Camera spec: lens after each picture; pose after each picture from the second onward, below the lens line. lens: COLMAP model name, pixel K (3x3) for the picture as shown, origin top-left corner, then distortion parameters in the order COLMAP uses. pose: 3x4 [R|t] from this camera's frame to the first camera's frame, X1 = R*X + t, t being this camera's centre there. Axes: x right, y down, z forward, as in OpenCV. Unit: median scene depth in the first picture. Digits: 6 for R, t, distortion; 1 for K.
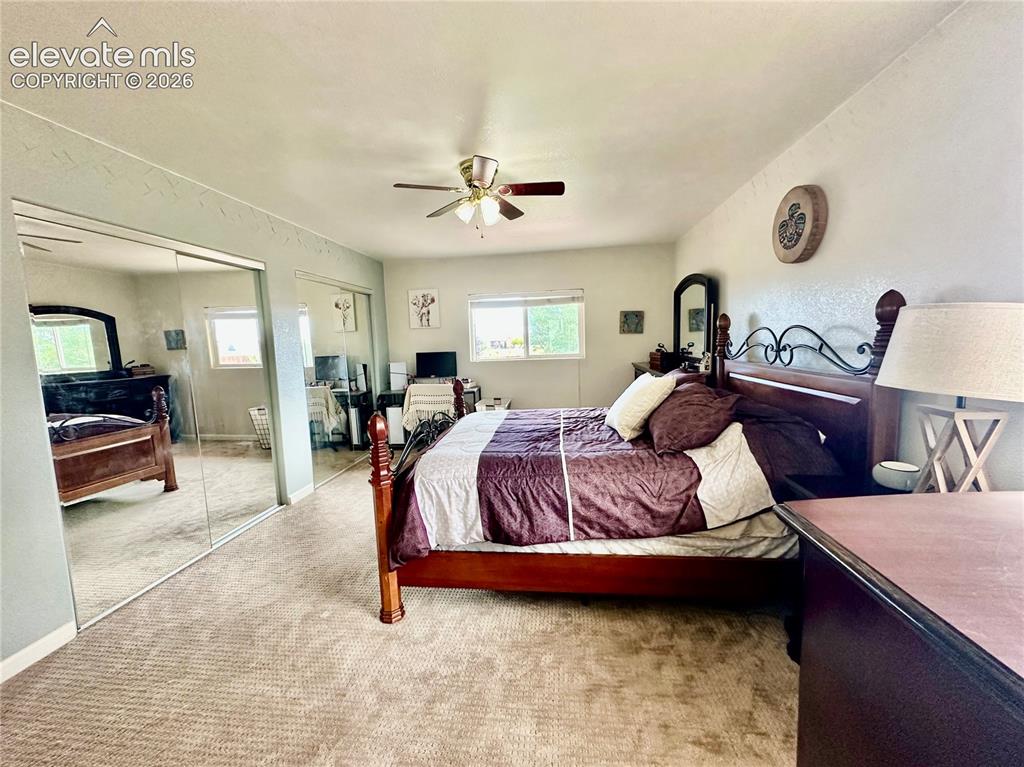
lens RADIAL K [[414.6, 0, 512.0], [0, 414.6, 383.5], [0, 0, 1]] dist [-0.001399, -0.000246]
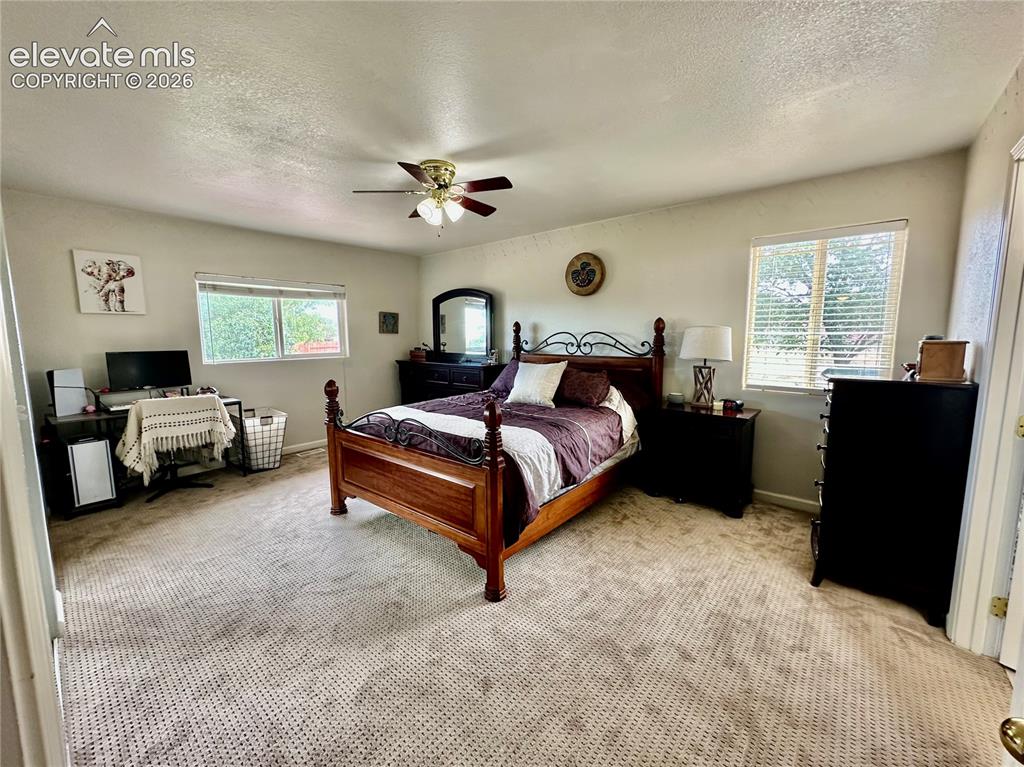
lens RADIAL K [[414.6, 0, 512.0], [0, 414.6, 383.5], [0, 0, 1]] dist [-0.001399, -0.000246]
pose [[0.534570, -0.067070, 0.842458, -0.862784], [0.076018, 0.996621, 0.031108, -0.000047], [-0.841698, 0.047413, 0.537863, 0.295486]]
